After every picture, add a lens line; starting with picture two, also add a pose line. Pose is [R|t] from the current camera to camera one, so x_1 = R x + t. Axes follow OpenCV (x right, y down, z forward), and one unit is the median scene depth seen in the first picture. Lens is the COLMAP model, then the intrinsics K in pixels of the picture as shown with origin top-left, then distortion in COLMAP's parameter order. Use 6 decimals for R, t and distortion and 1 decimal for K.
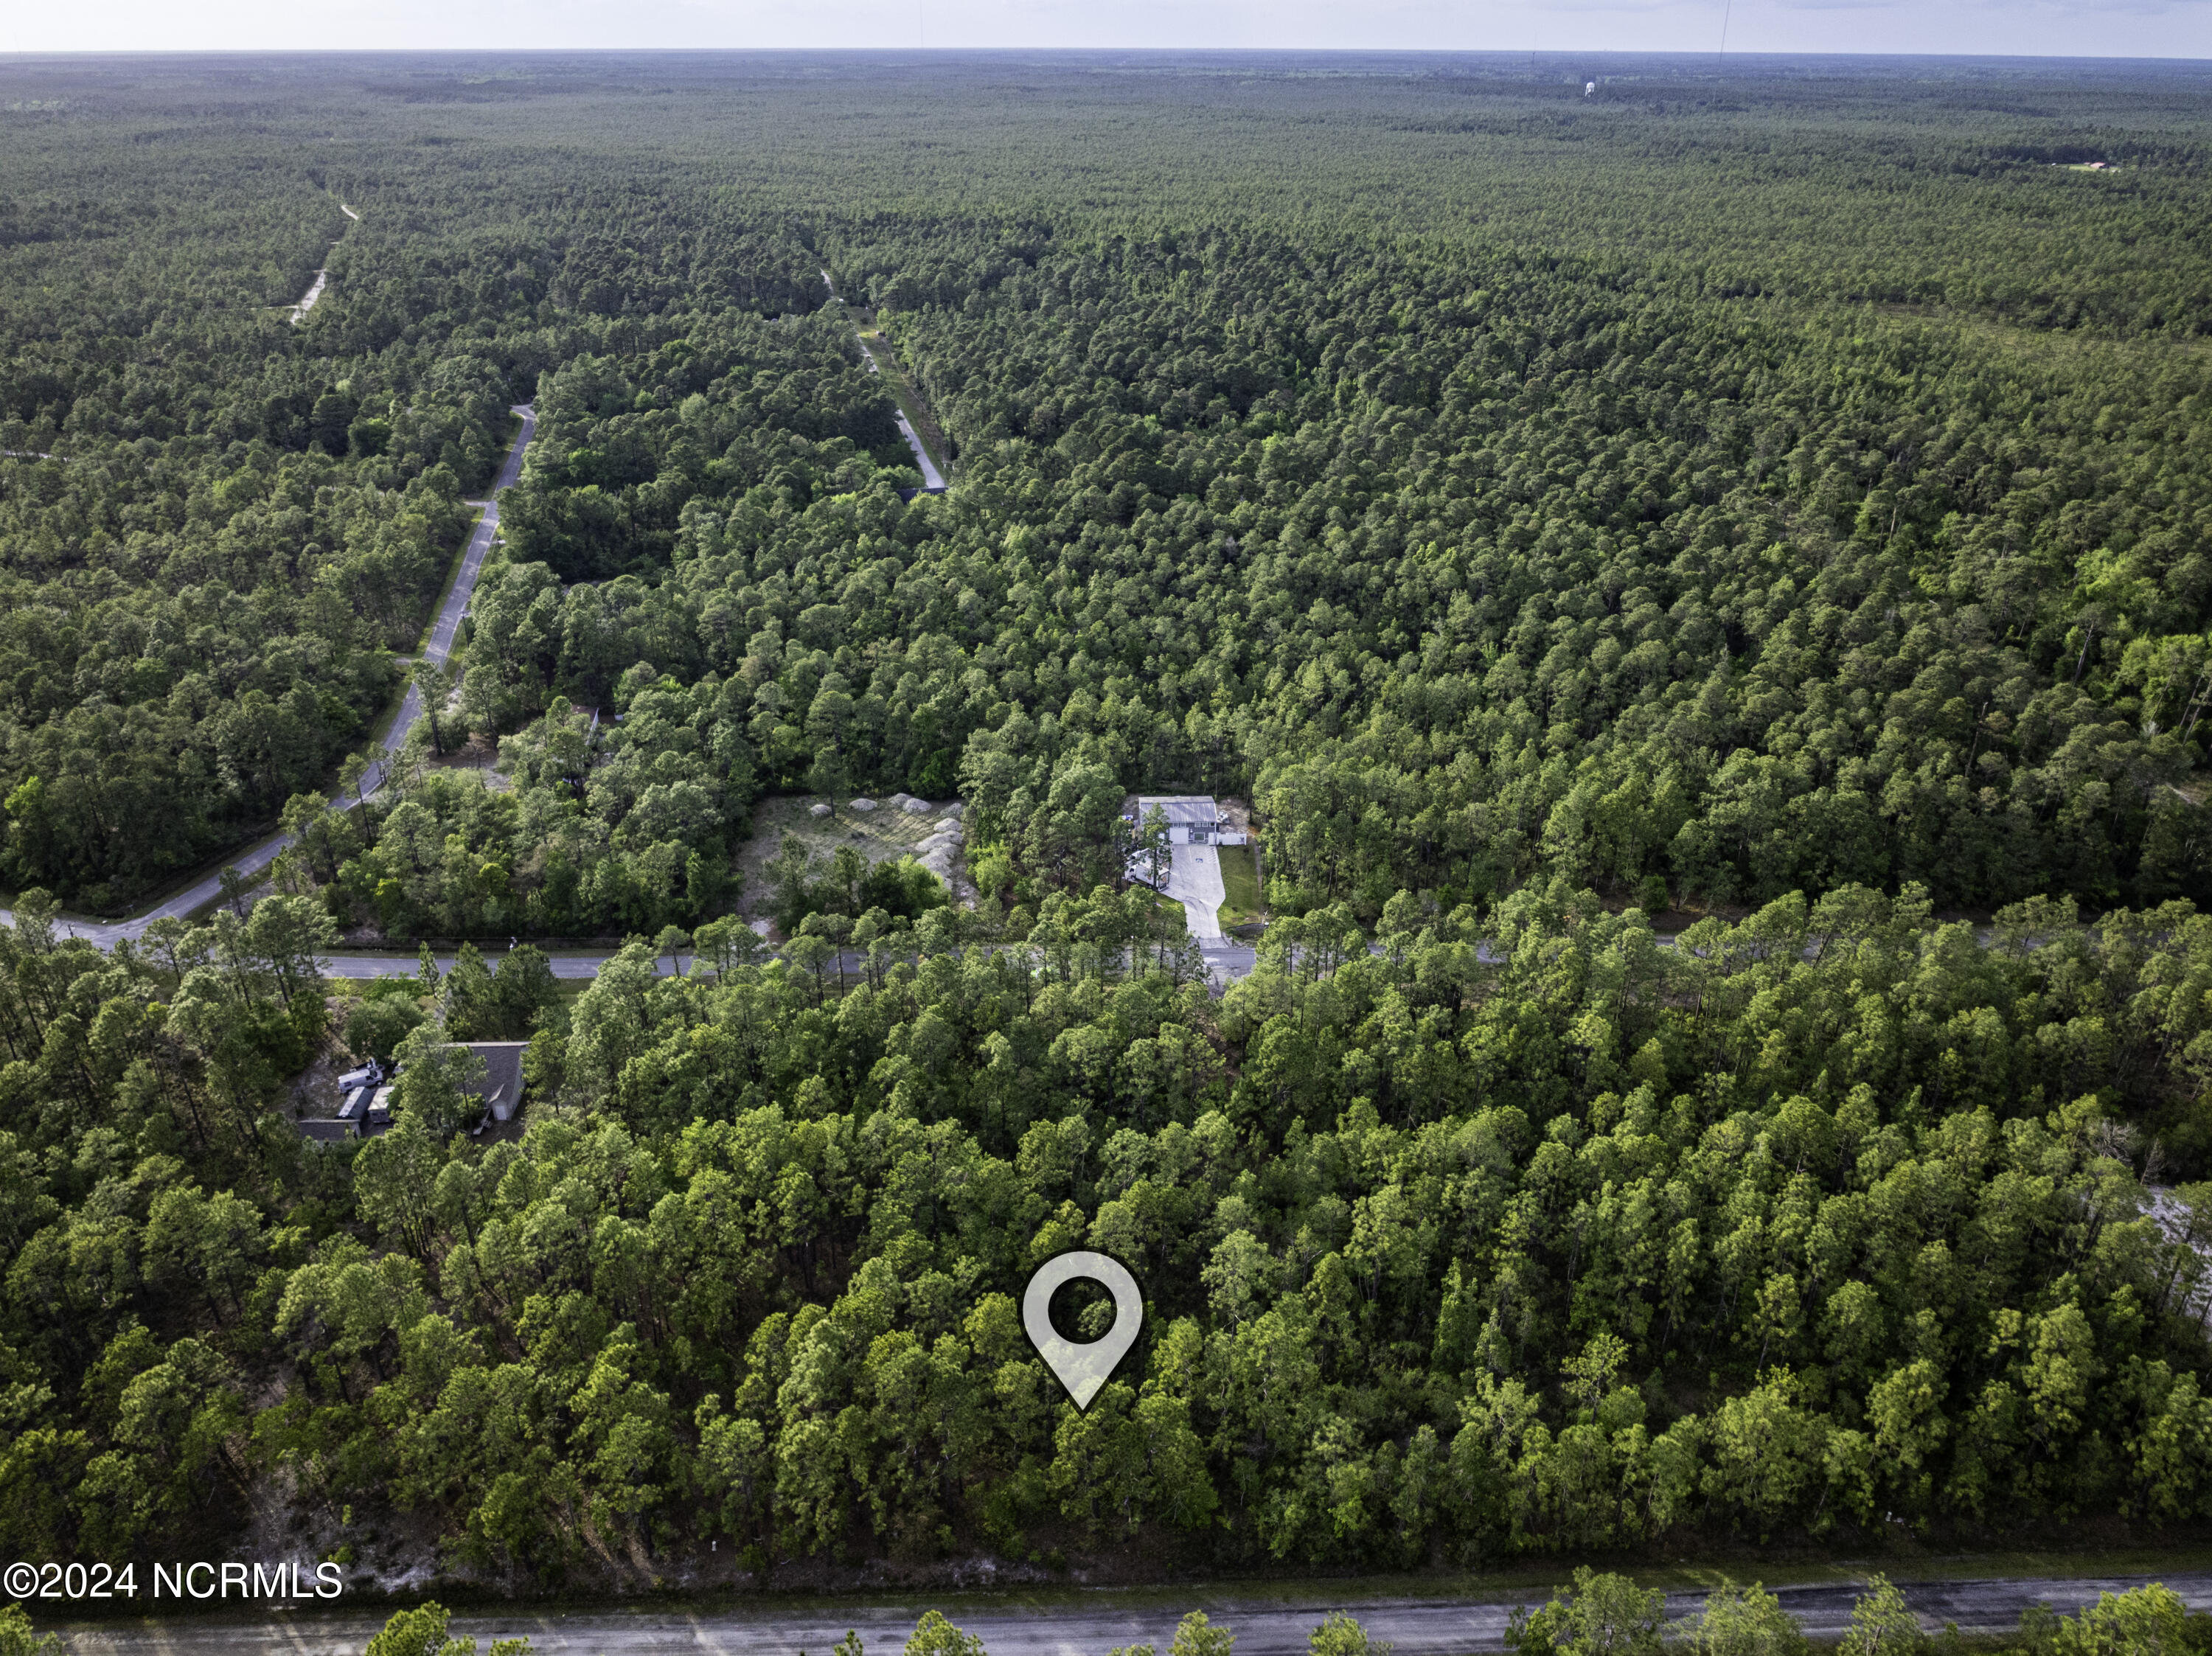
lens RADIAL K [[1532.7, 0, 1106.0], [0, 1532.7, 828.0], [0, 0, 1]] dist [-0.004621, -0.000062]
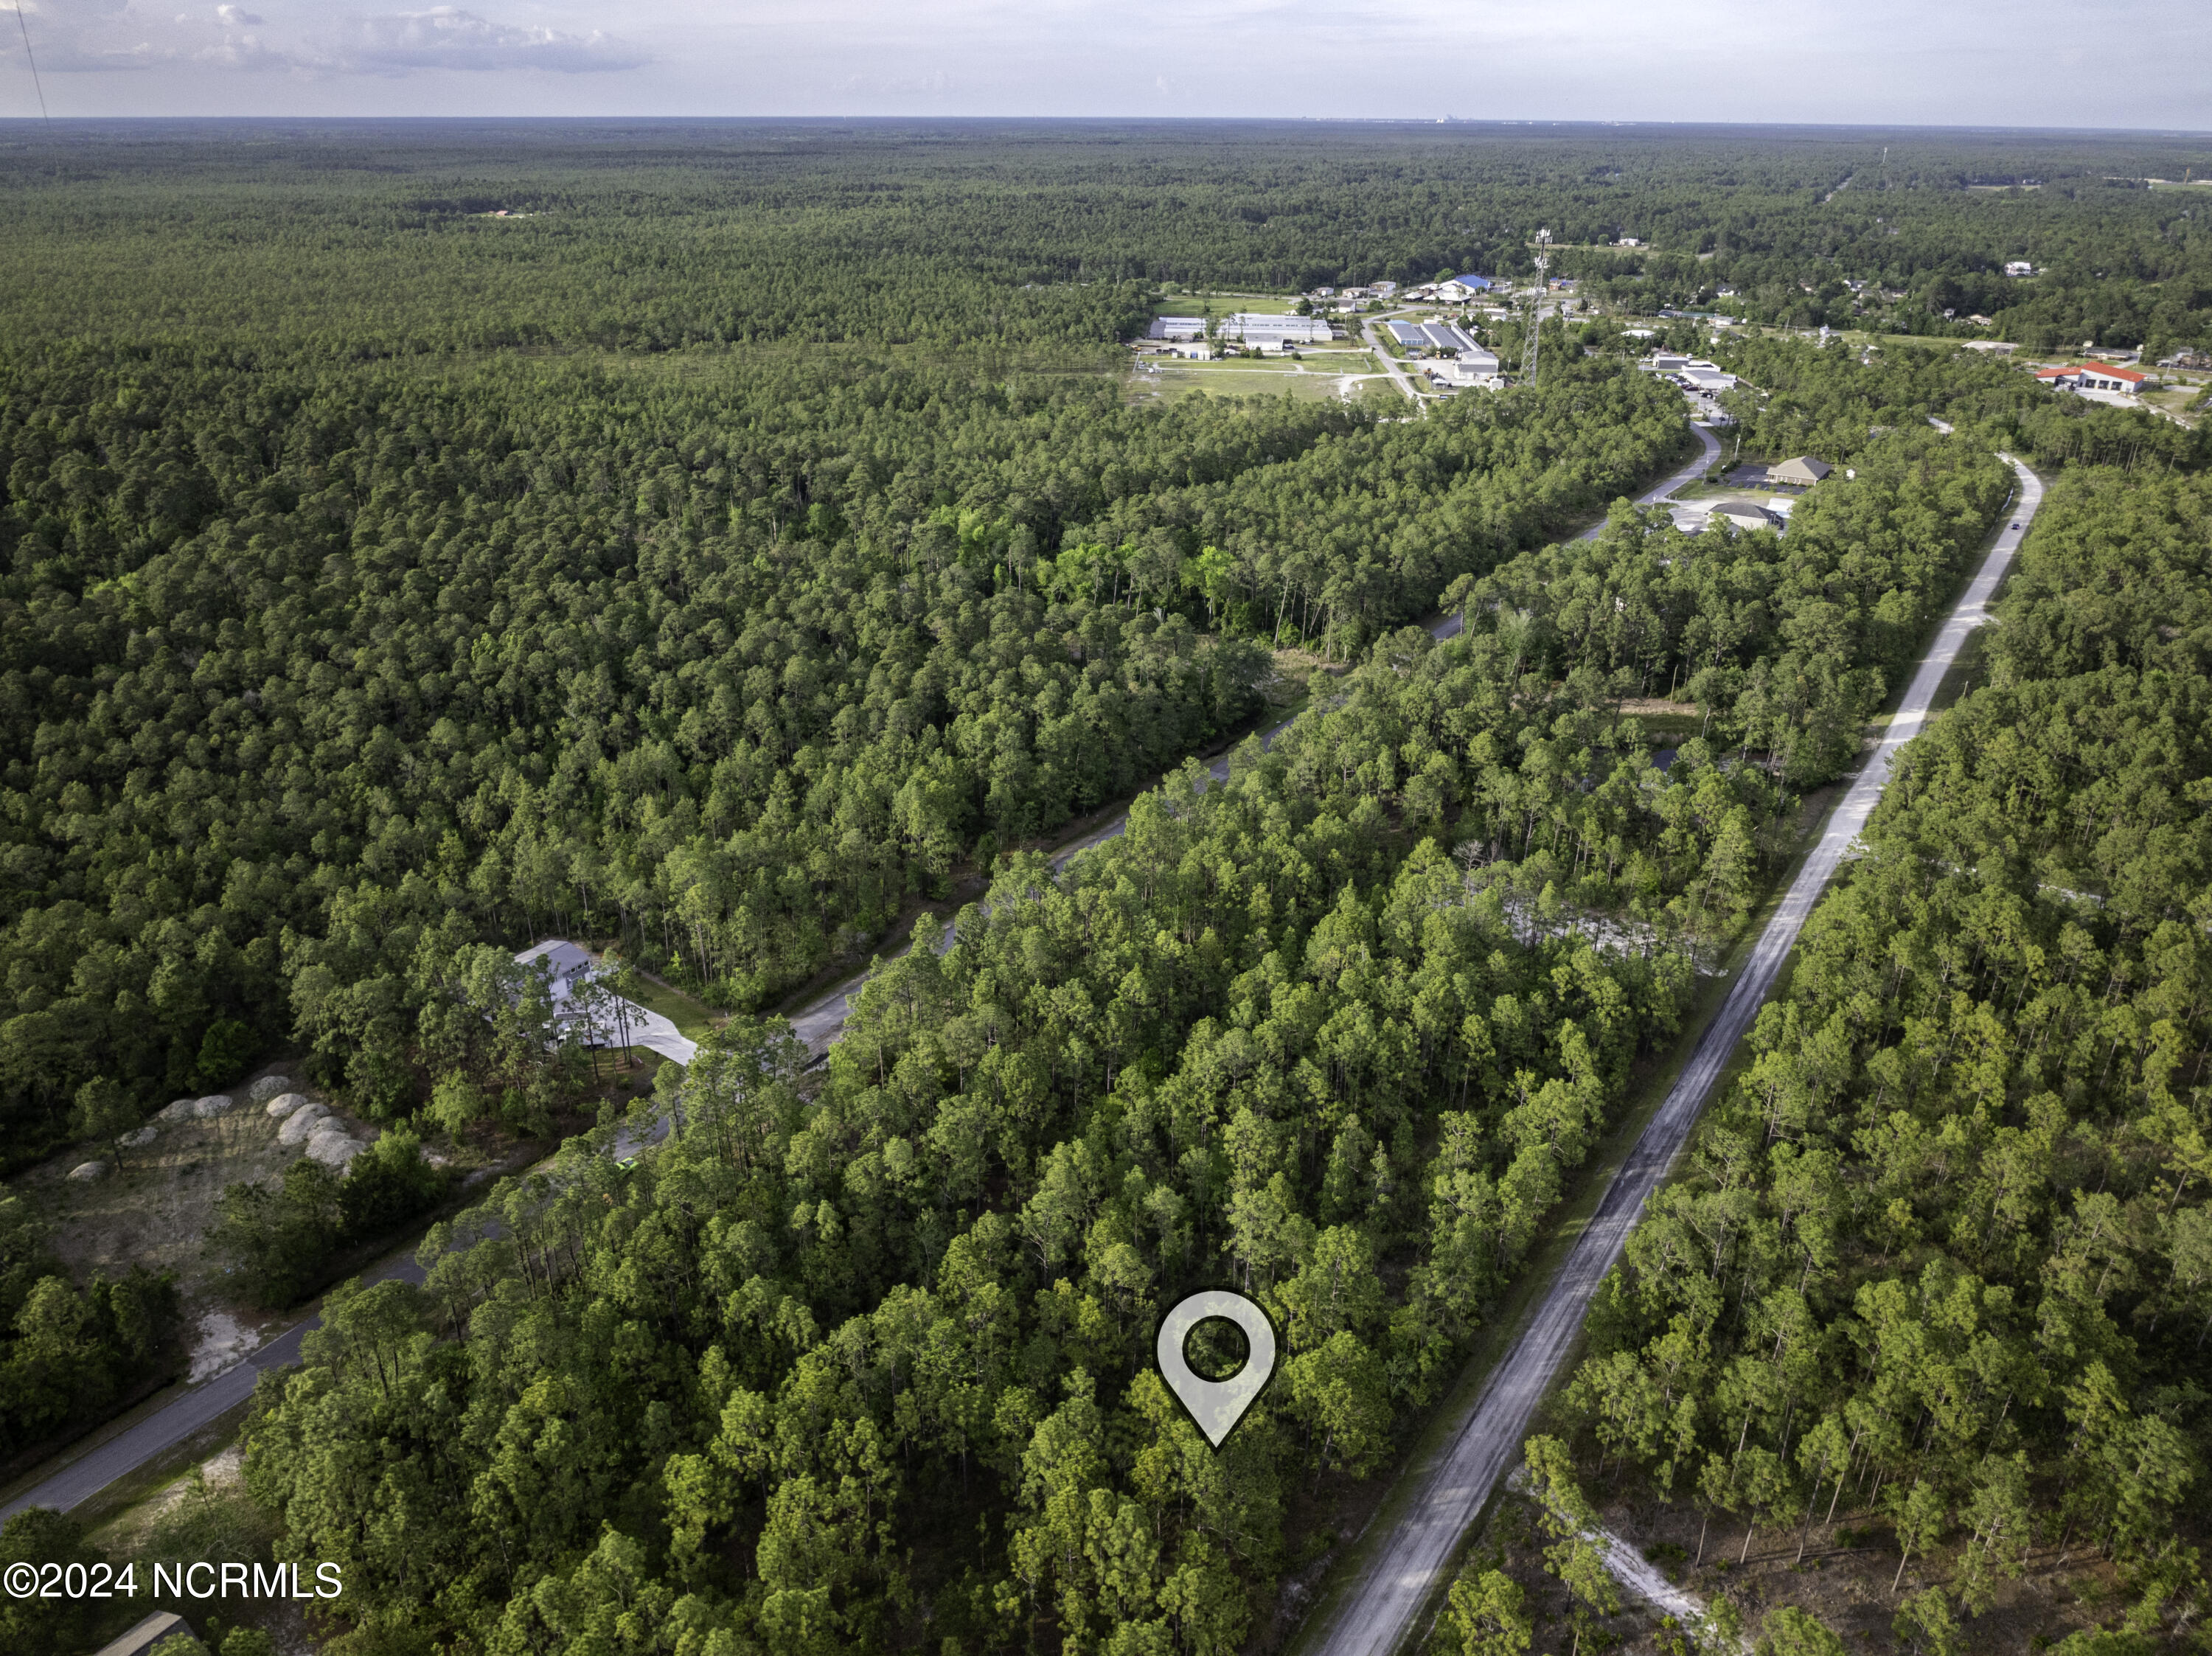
lens RADIAL K [[1532.7, 0, 1106.0], [0, 1532.7, 828.0], [0, 0, 1]] dist [-0.004621, -0.000062]
pose [[0.622322, -0.335901, 0.707026, -0.335241], [0.358874, 0.925159, 0.123653, -0.075613], [-0.695647, 0.176781, 0.696293, 0.150378]]
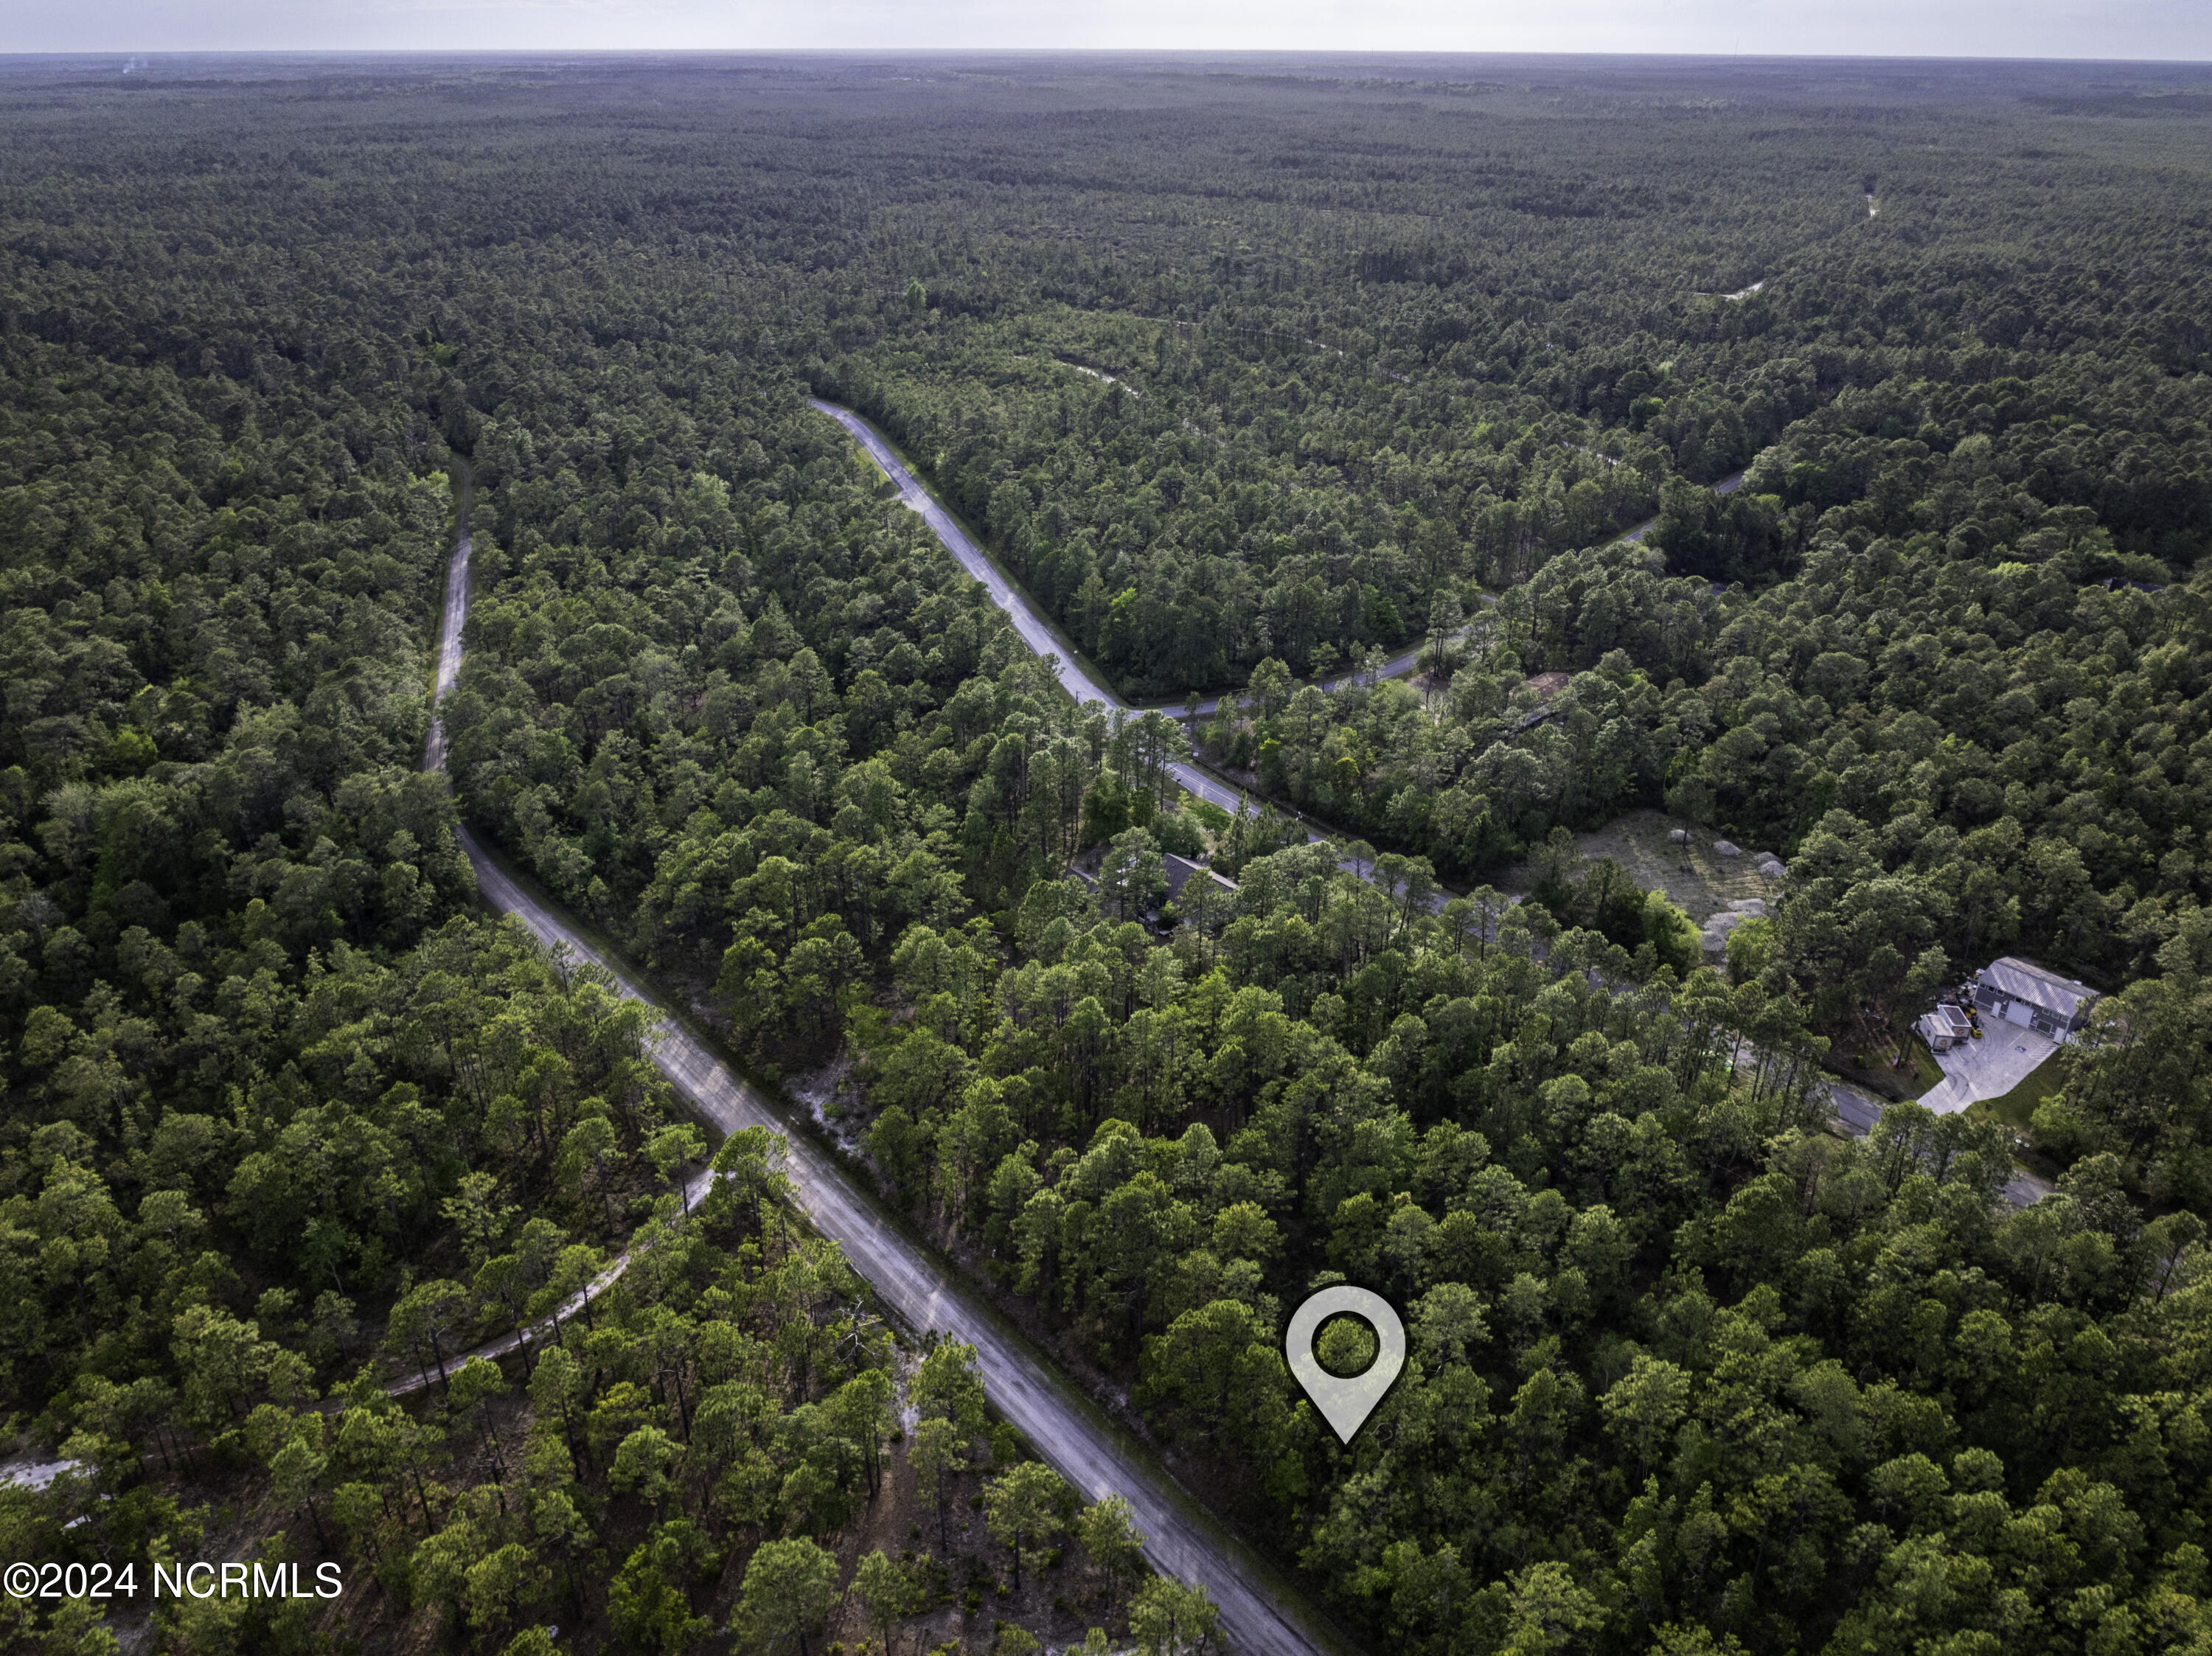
lens RADIAL K [[1532.7, 0, 1106.0], [0, 1532.7, 828.0], [0, 0, 1]] dist [-0.004621, -0.000062]
pose [[0.637198, 0.367122, -0.677643, 0.248603], [-0.368592, 0.917345, 0.150391, -0.029363], [0.676844, 0.153945, 0.719849, 0.062155]]
